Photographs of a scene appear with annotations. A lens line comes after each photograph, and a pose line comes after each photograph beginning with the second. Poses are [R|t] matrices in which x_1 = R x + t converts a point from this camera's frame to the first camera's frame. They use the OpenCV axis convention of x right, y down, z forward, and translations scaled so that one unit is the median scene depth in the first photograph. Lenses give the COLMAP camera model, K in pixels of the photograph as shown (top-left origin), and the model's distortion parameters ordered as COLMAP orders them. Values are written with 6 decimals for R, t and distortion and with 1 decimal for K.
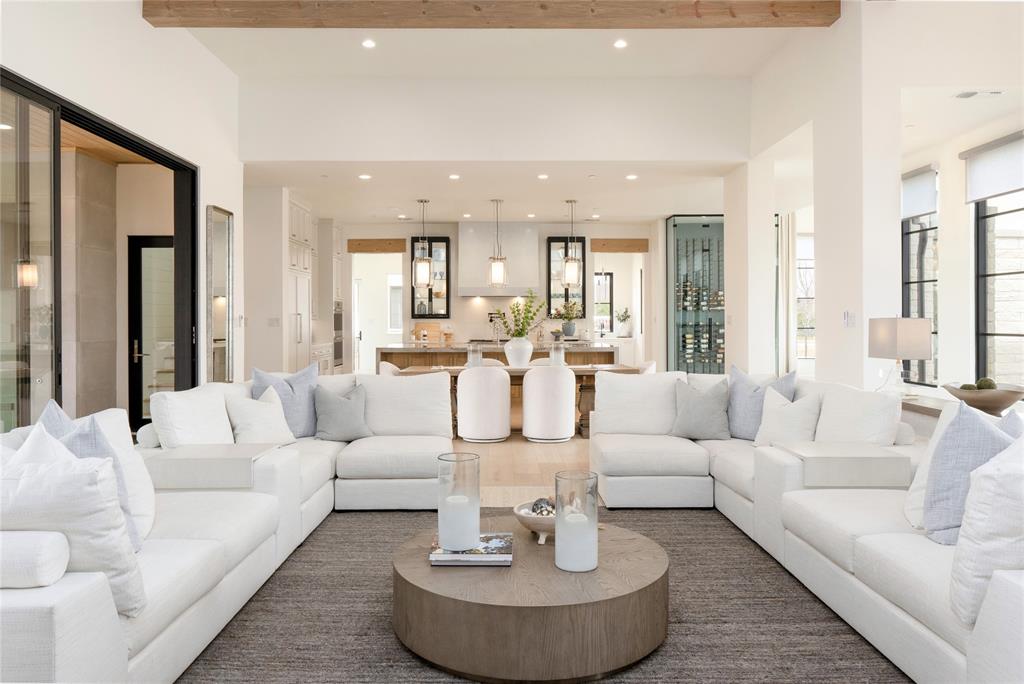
lens RADIAL K [[715.5, 0, 510.6], [0, 715.5, 323.2], [0, 0, 1]] dist [-0.001384, 0.000406]
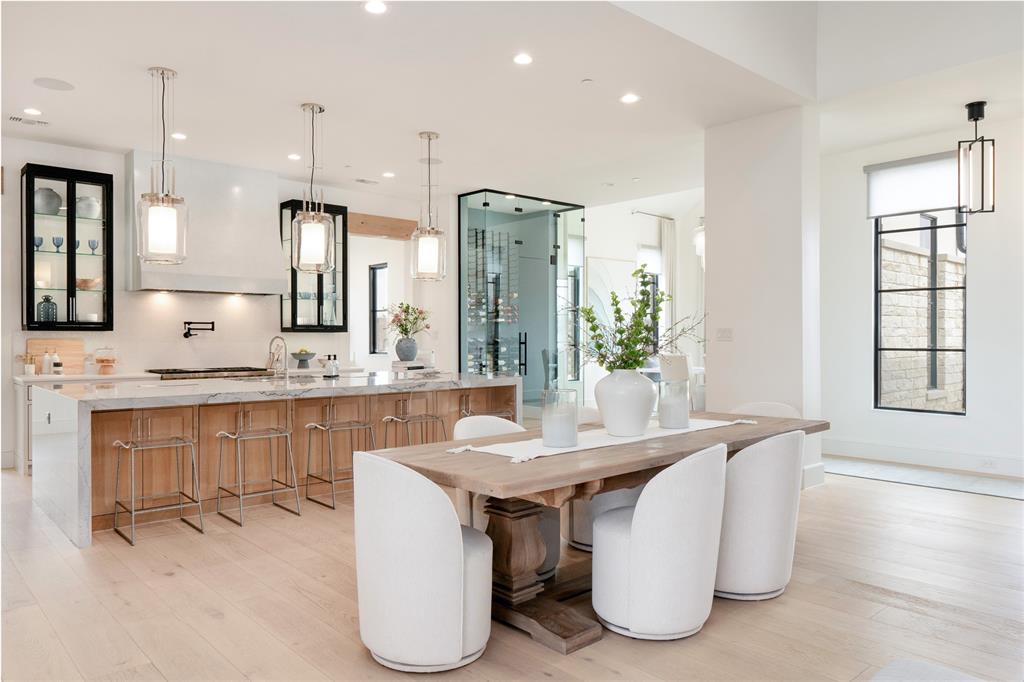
lens RADIAL K [[710.9, 0, 514.0], [0, 710.9, 339.9], [0, 0, 1]] dist [-0.009031, 0.003000]
pose [[0.753047, -0.000079, 0.657967, -0.206450], [0.001918, 0.999996, -0.002075, 0.001850], [-0.657964, 0.002824, 0.753044, 0.412701]]
